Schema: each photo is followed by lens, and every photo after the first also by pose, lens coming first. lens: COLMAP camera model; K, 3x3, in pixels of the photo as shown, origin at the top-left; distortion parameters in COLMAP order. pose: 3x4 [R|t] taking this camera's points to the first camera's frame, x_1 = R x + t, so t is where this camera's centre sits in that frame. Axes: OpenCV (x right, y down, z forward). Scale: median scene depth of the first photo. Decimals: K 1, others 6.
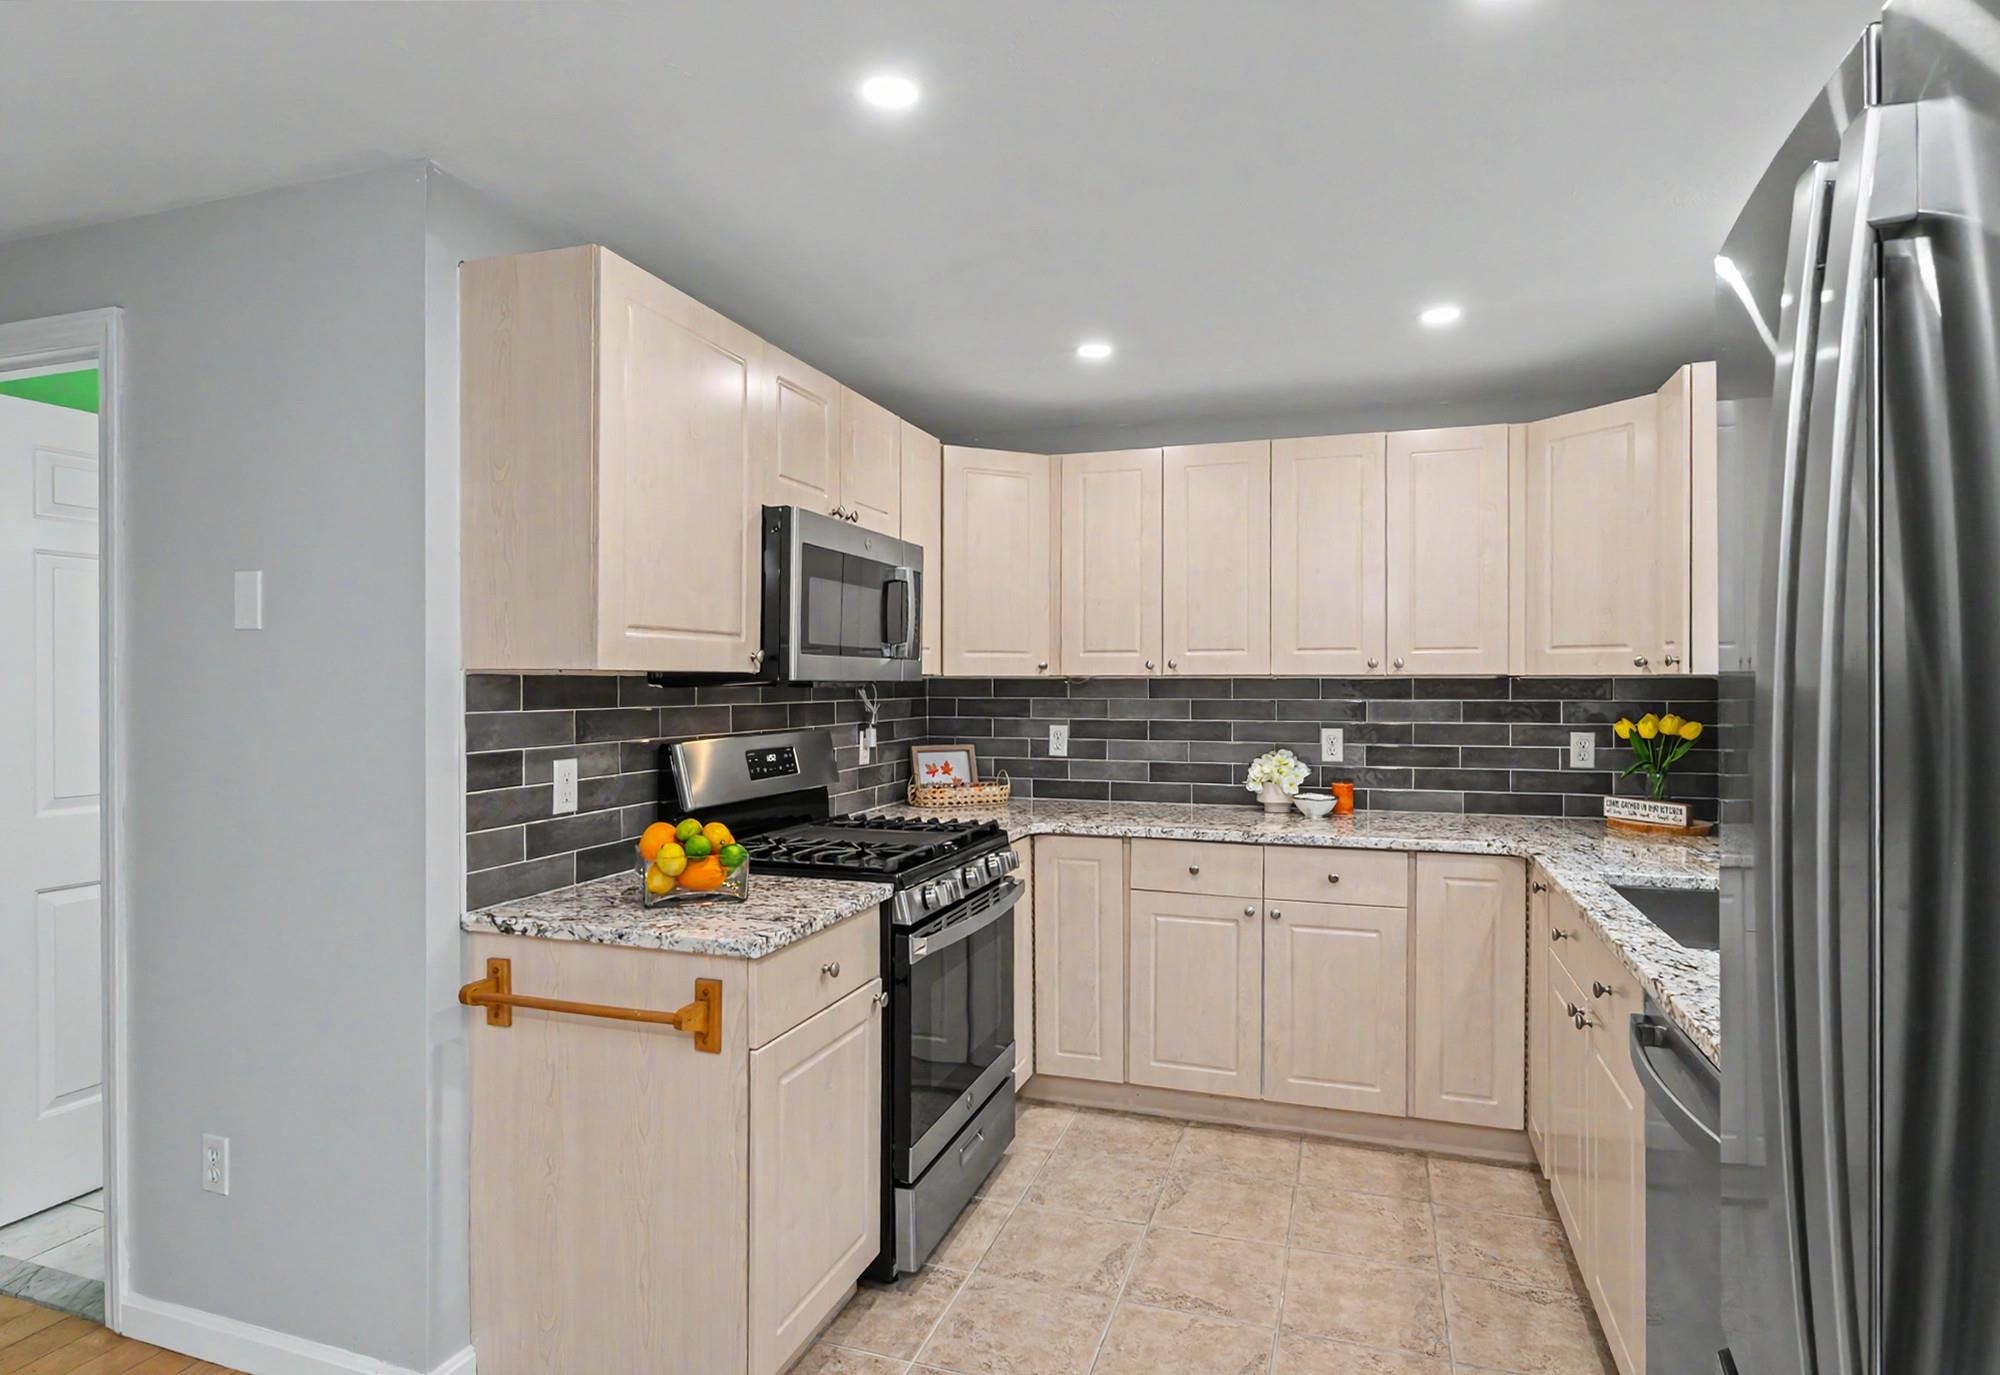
lens RADIAL K [[1063.9, 0, 1007.3], [0, 1063.9, 688.0], [0, 0, 1]] dist [-0.013287, 0.000164]
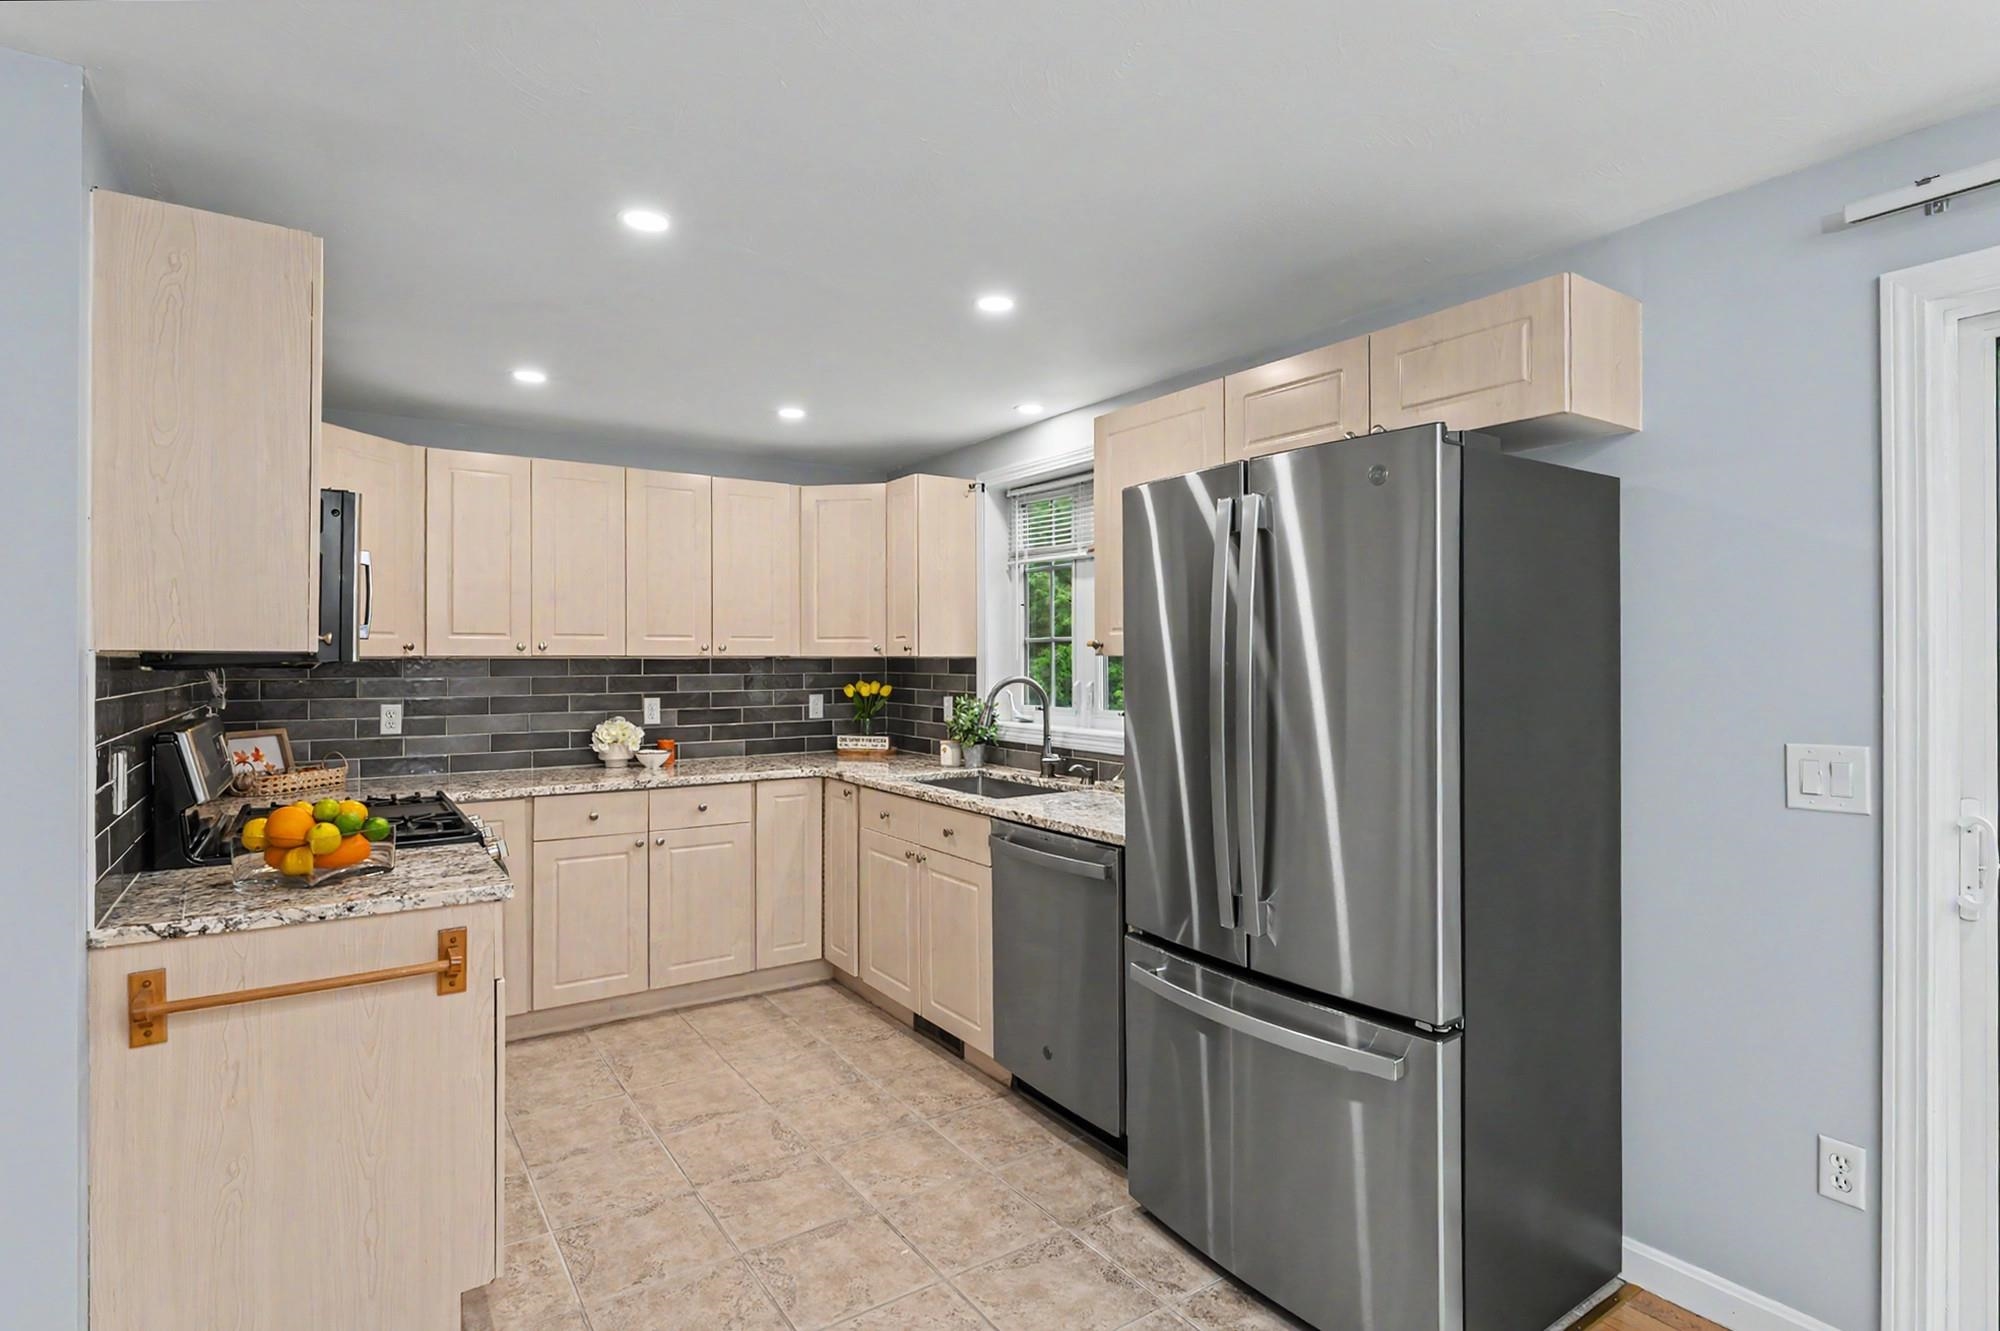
lens RADIAL K [[995.0, 0, 1001.8], [0, 995.0, 659.6], [0, 0, 1]] dist [-0.005002, 0.000679]
pose [[0.603249, -0.001845, 0.797550, -0.470514], [0.006712, 0.999974, -0.002764, -0.001915], [-0.797524, 0.007020, 0.603246, -0.061165]]
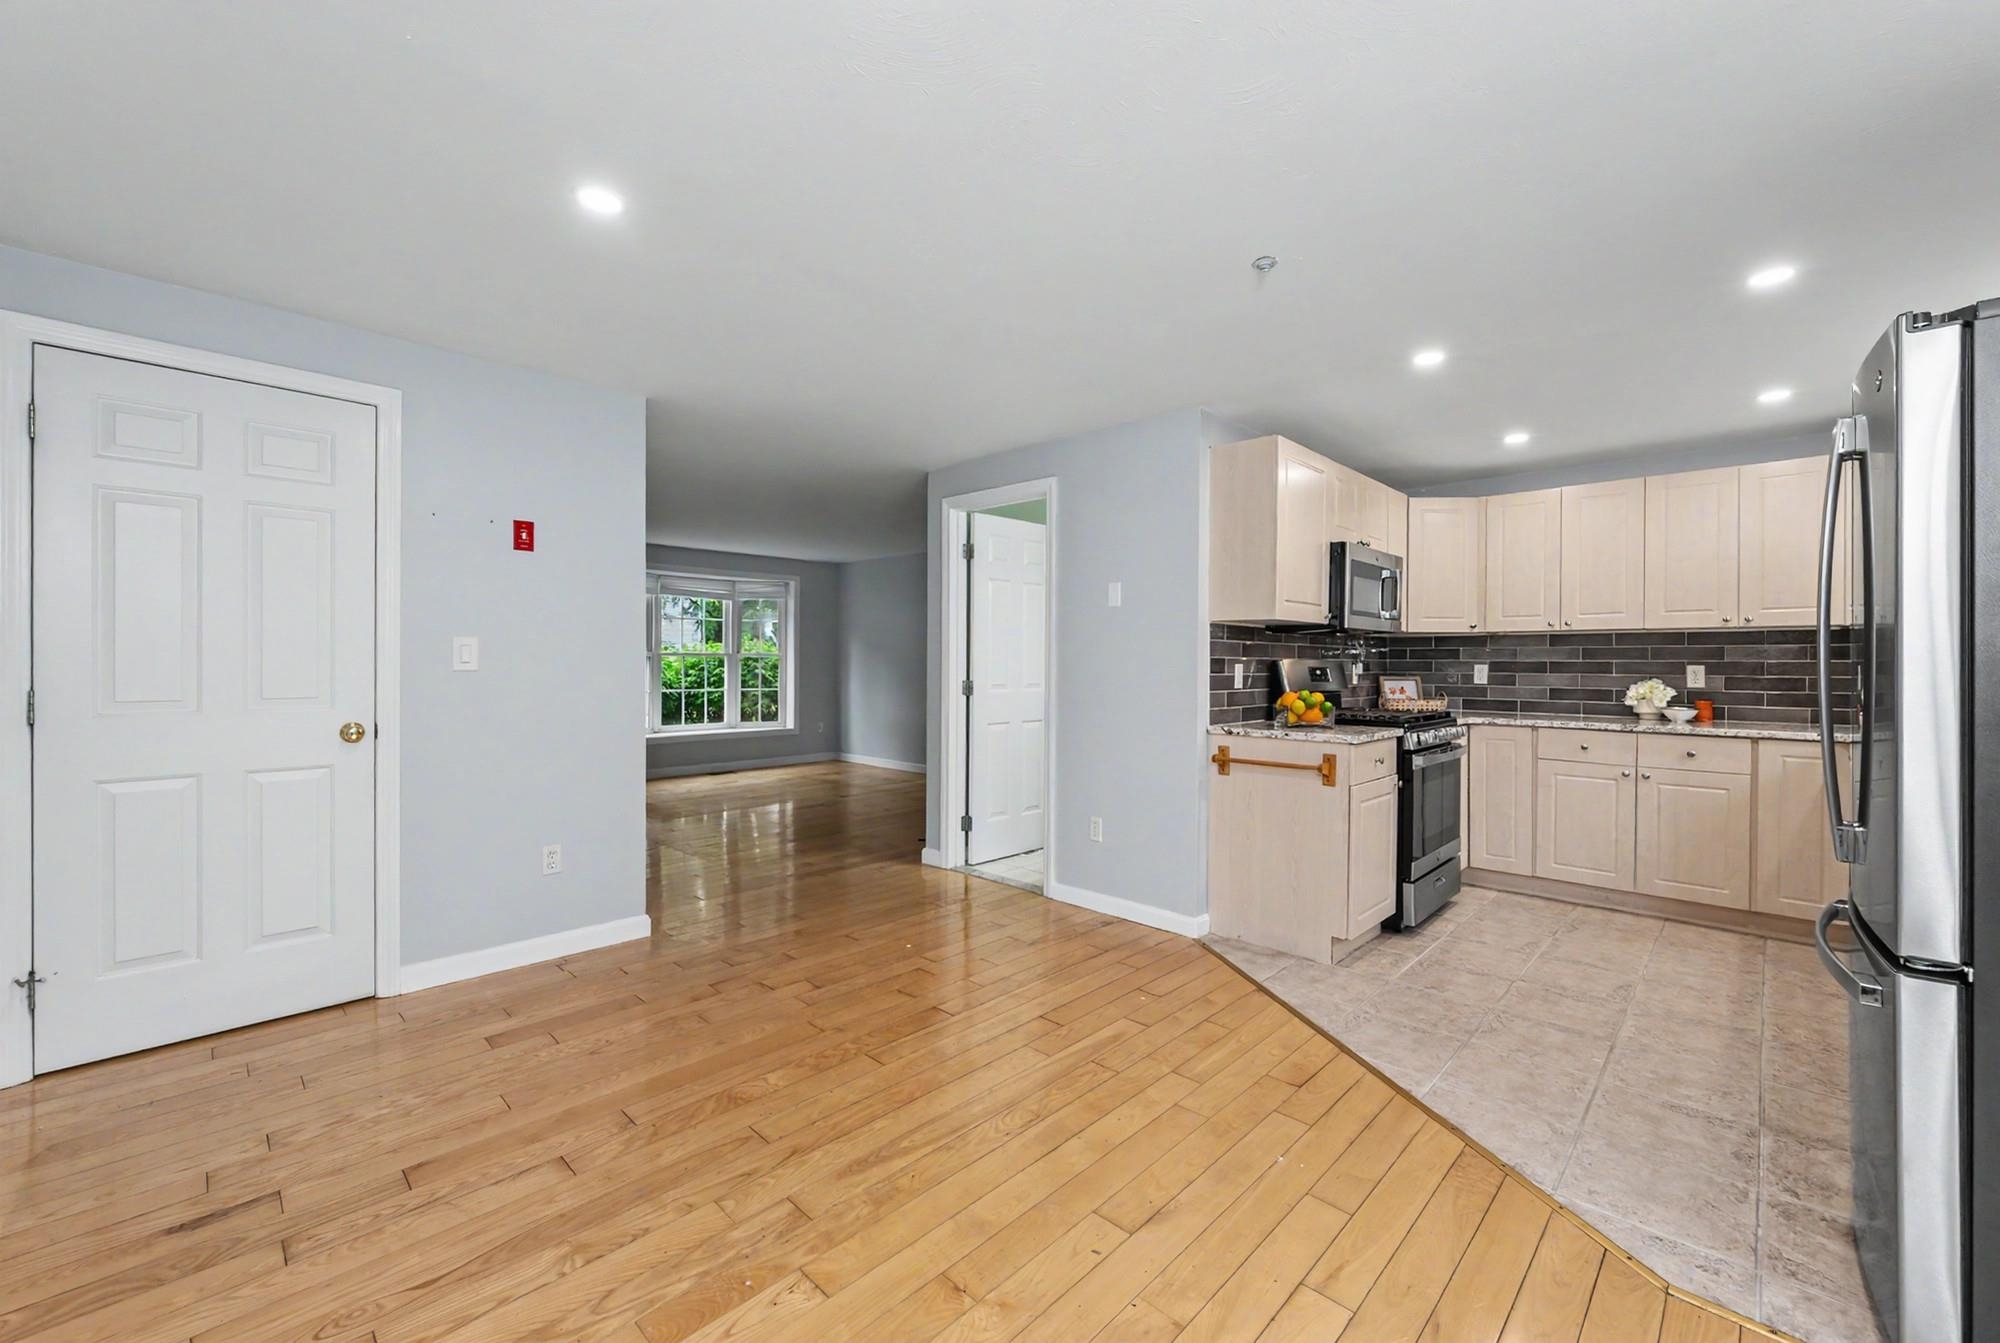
lens RADIAL K [[811.0, 0, 1003.2], [0, 811.0, 665.6], [0, 0, 1]] dist [-0.001792, -0.000347]
pose [[0.904454, 0.005627, -0.426534, -0.106462], [-0.007076, 0.999973, -0.001812, 0.057194], [0.426513, 0.004656, 0.904470, -0.531784]]
